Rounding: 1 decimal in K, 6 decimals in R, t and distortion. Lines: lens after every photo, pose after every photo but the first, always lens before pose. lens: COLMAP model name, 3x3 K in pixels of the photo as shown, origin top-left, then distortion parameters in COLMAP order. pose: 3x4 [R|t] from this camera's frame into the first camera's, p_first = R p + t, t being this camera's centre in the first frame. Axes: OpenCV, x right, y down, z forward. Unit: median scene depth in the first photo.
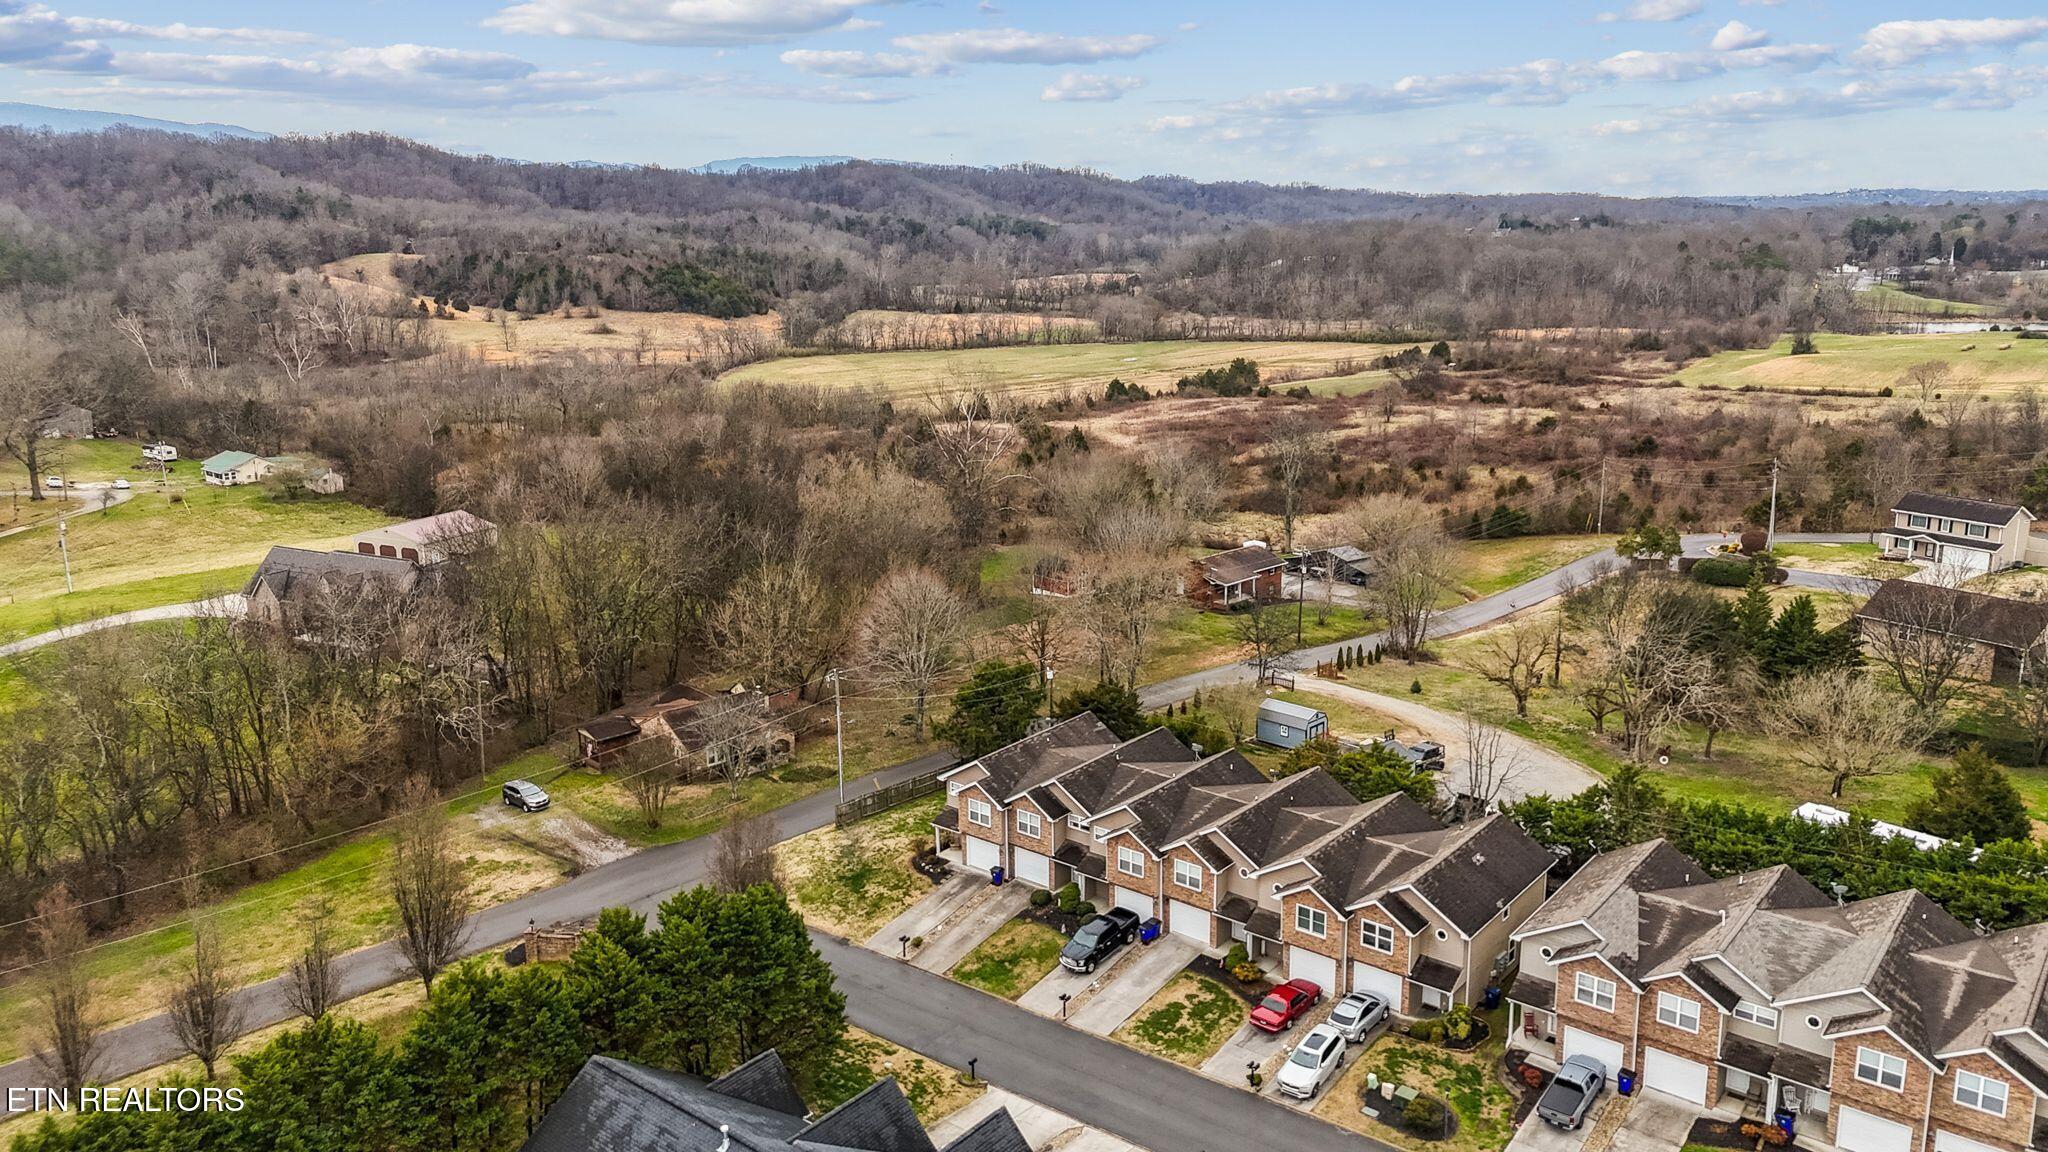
lens RADIAL K [[1504.6, 0, 1024.0], [0, 1504.6, 576.0], [0, 0, 1]] dist [0.096217, -0.104802]
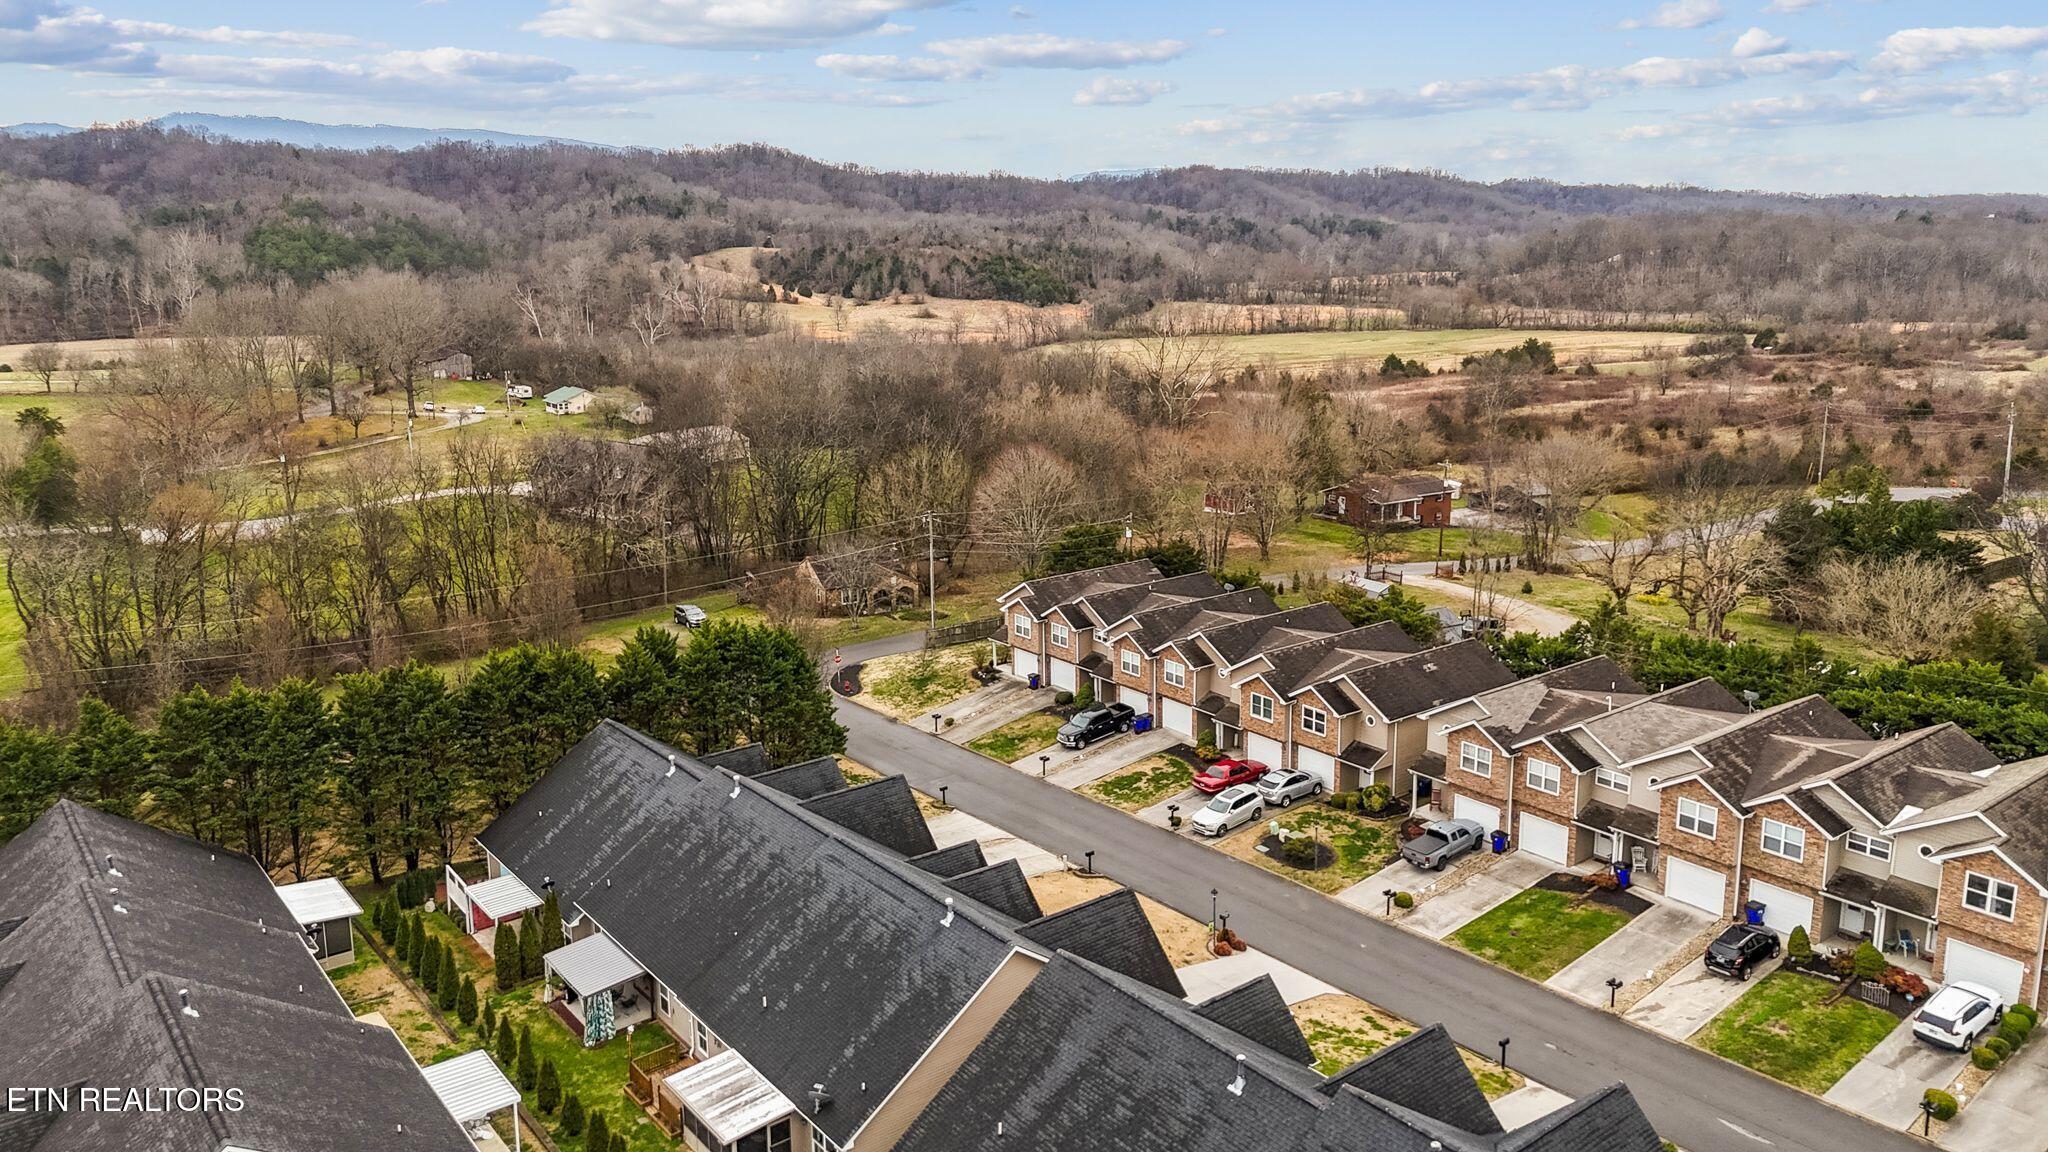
lens RADIAL K [[1504.6, 0, 1024.0], [0, 1504.6, 576.0], [0, 0, 1]] dist [0.096217, -0.104802]
pose [[0.972359, 0.051317, -0.227782, 0.048776], [-0.053713, 0.998547, -0.004328, 0.026460], [0.227228, 0.016443, 0.973703, -0.023150]]
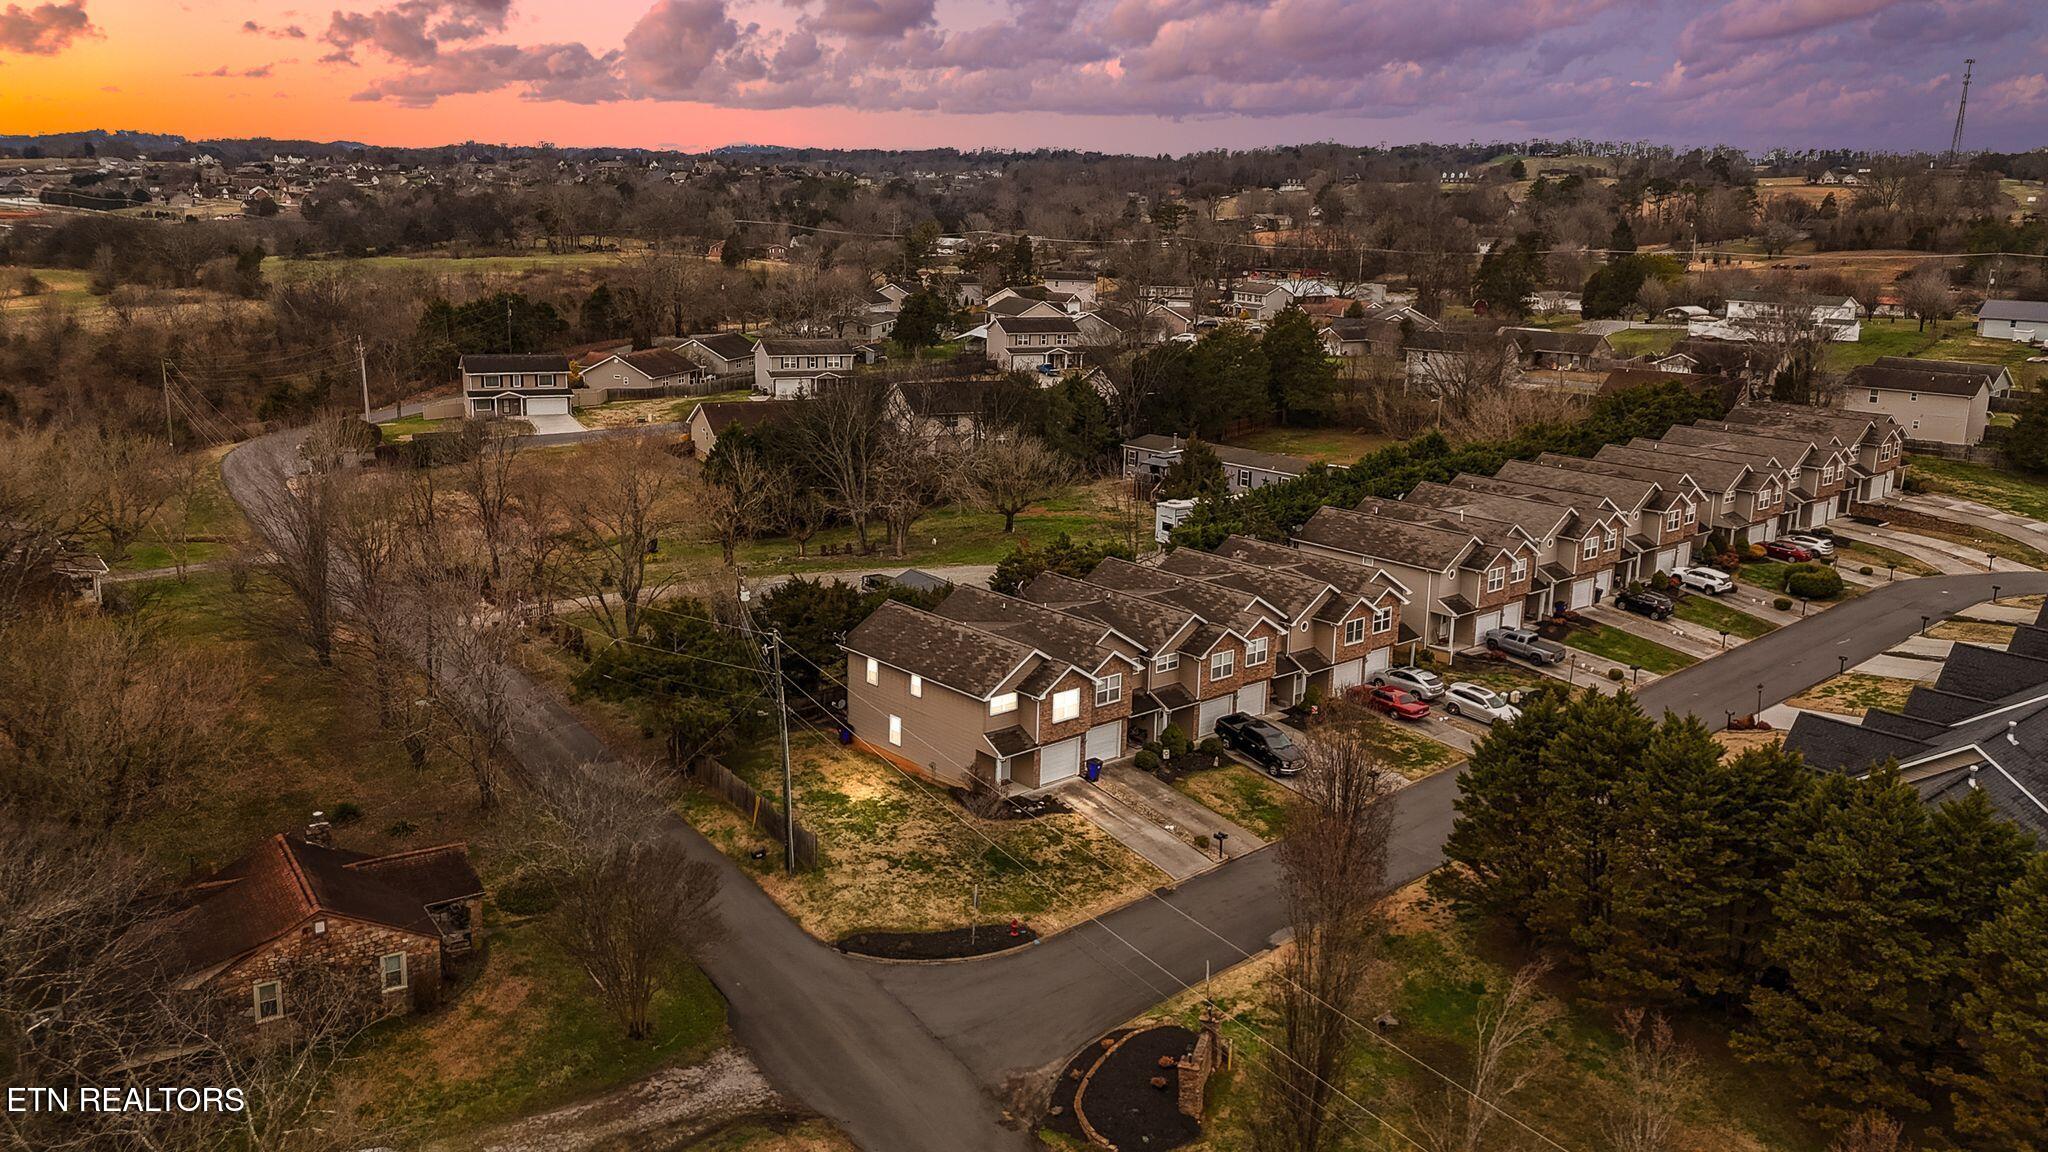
lens RADIAL K [[1504.6, 0, 1024.0], [0, 1504.6, 576.0], [0, 0, 1]] dist [0.096217, -0.104802]
pose [[0.183574, -0.239371, 0.953416, -0.170973], [0.206515, 0.957645, 0.200670, -0.017859], [-0.961068, 0.160057, 0.225233, 0.175982]]
